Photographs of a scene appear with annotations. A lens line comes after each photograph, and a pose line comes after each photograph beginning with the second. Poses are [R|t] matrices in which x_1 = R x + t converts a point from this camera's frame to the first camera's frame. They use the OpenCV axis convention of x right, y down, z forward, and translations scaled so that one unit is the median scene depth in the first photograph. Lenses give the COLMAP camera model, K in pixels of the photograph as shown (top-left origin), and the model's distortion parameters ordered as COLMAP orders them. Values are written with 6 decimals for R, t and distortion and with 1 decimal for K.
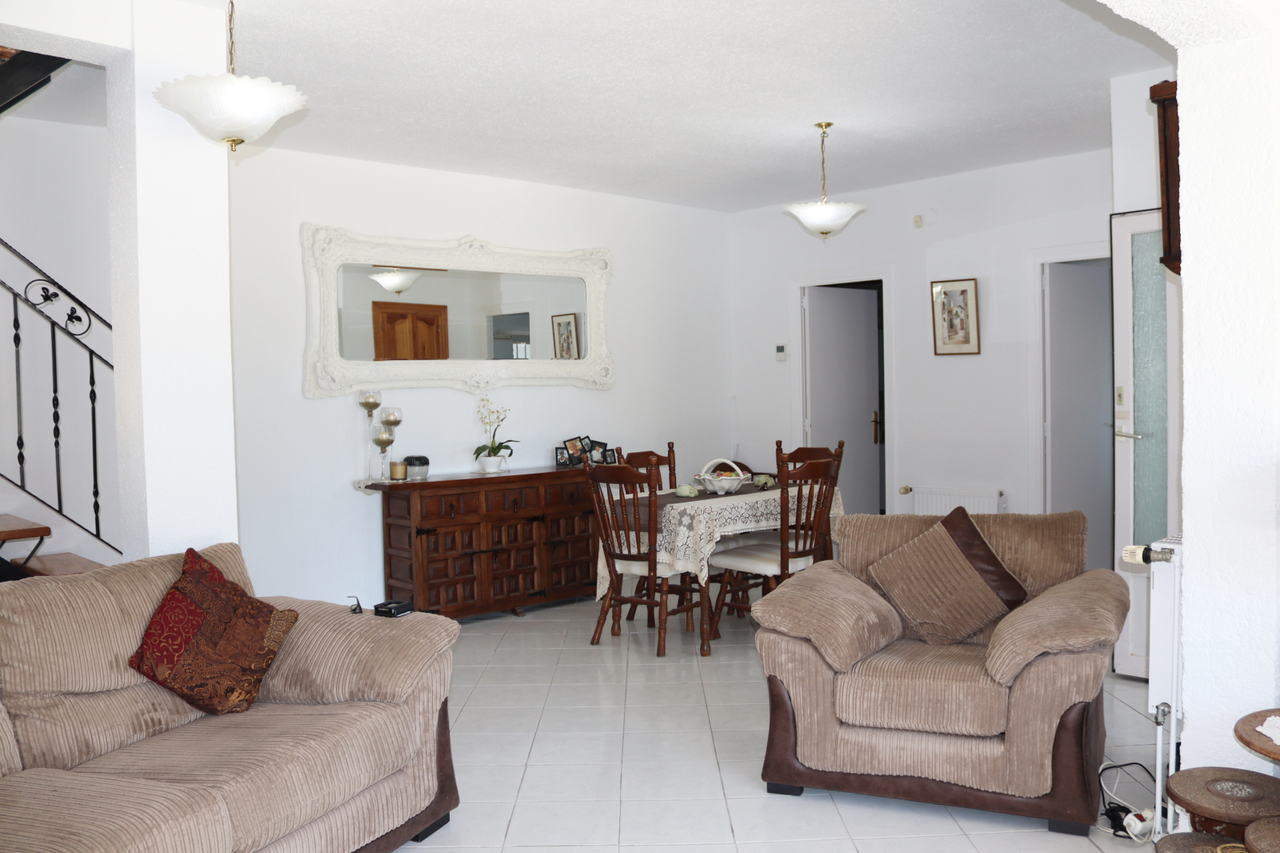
lens RADIAL K [[1074.7, 0, 640.0], [0, 1074.7, 426.5], [0, 0, 1]] dist [-0.164225, 0.340224]
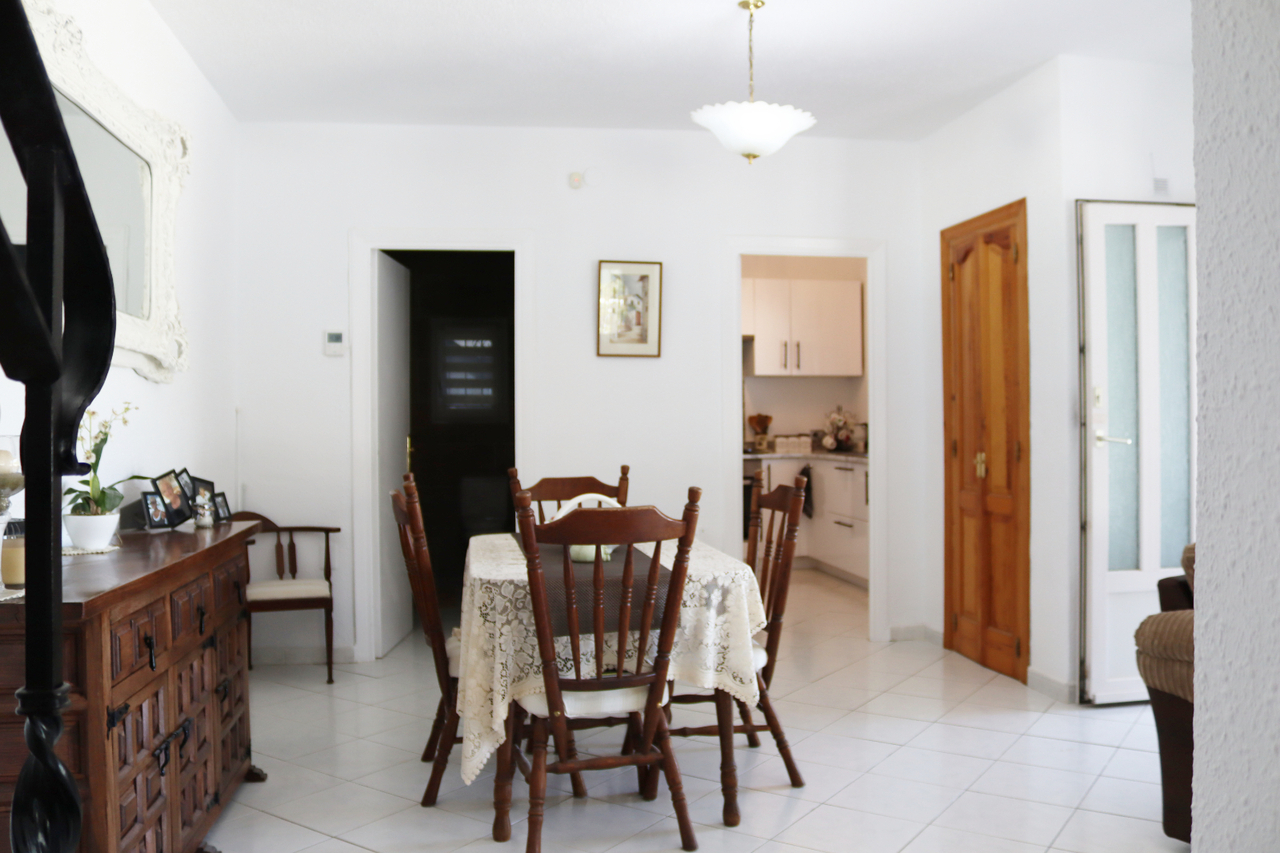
lens RADIAL K [[1059.9, 0, 640.0], [0, 1059.9, 426.5], [0, 0, 1]] dist [-0.165643, 0.137213]
pose [[0.561822, 0.016008, 0.827103, -0.345231], [0.025185, 0.999018, -0.036443, 0.012748], [-0.826875, 0.041305, 0.560868, 0.560281]]
